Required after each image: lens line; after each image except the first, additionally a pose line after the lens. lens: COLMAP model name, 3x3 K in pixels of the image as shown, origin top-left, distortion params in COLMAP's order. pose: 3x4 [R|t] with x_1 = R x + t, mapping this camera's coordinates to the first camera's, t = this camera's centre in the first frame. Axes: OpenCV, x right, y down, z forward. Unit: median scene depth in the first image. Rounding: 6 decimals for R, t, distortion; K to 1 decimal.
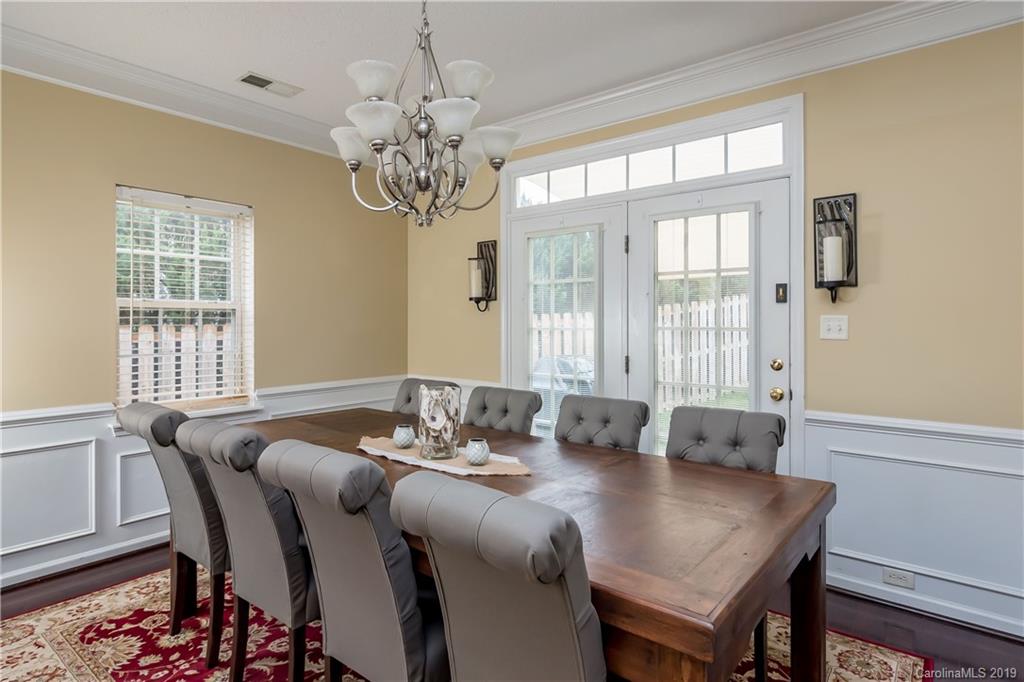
lens RADIAL K [[556.6, 0, 511.9], [0, 556.6, 318.5], [0, 0, 1]] dist [-0.001668, 0.000333]
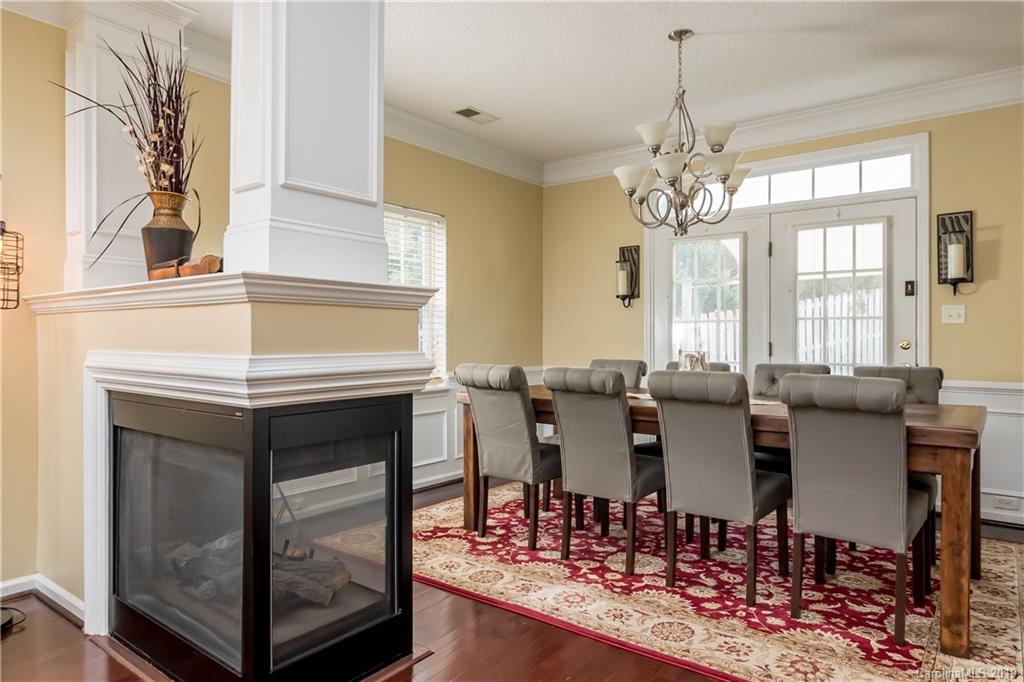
lens RADIAL K [[627.7, 0, 515.3], [0, 627.7, 340.0], [0, 0, 1]] dist [0.001539, 0.001062]
pose [[0.999737, 0.000655, 0.022941, -0.440588], [-0.000939, 0.999923, 0.012356, 0.054647], [-0.022931, -0.012375, 0.999660, -0.410013]]
